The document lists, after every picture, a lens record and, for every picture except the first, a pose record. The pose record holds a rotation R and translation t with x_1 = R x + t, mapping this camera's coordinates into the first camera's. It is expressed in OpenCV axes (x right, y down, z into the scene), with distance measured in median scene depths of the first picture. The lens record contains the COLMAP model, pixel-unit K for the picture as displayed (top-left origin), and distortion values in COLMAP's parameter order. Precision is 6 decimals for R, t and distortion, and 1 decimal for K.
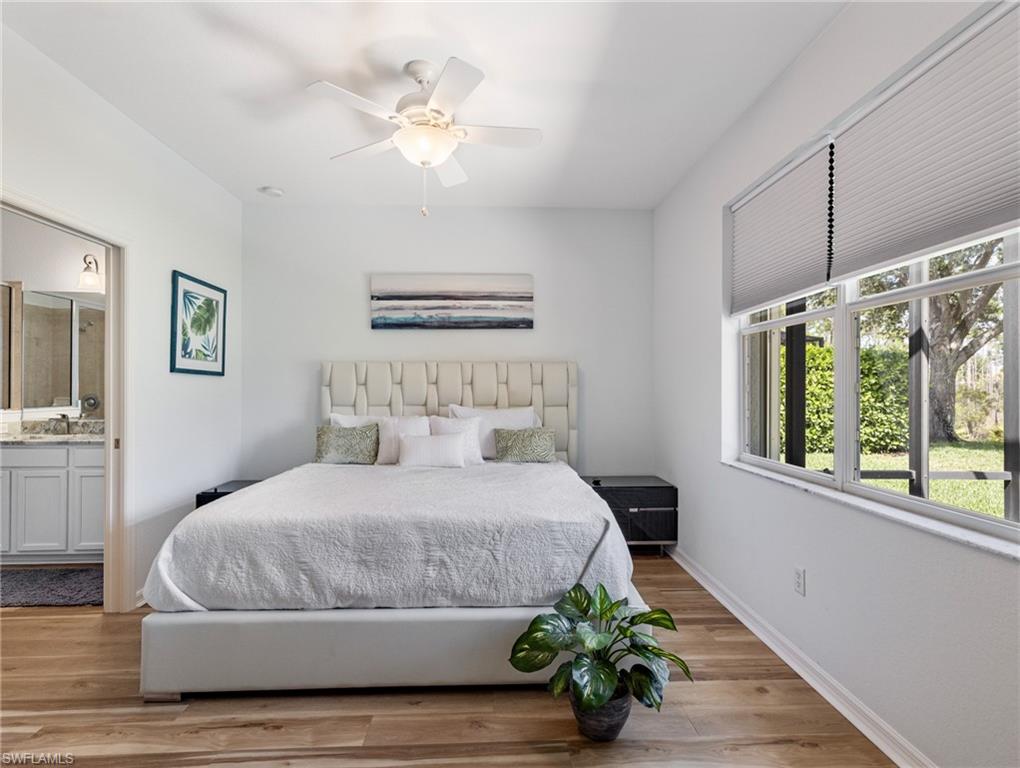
lens RADIAL K [[541.0, 0, 512.4], [0, 541.0, 385.9], [0, 0, 1]] dist [0.013646, -0.000942]
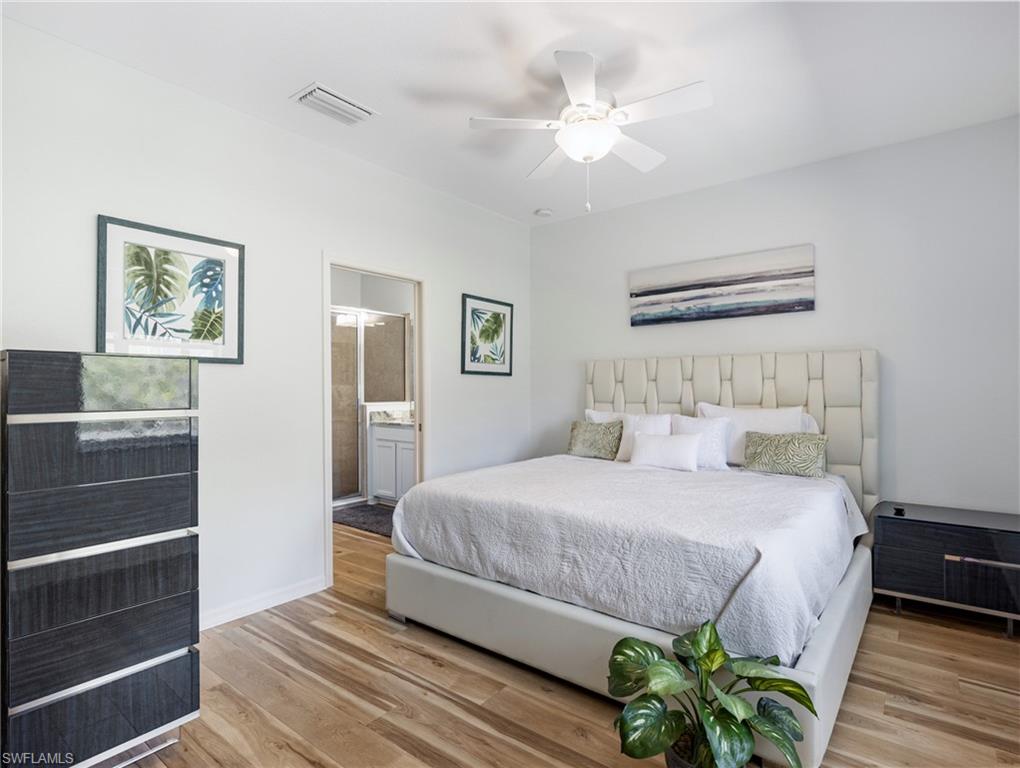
lens RADIAL K [[542.1, 0, 515.0], [0, 542.1, 385.9], [0, 0, 1]] dist [-0.001304, 0.000012]
pose [[0.753791, -0.006334, -0.657084, 0.298884], [0.009064, 0.999959, 0.000759, 0.003169], [0.657052, -0.006528, 0.753817, 0.123939]]
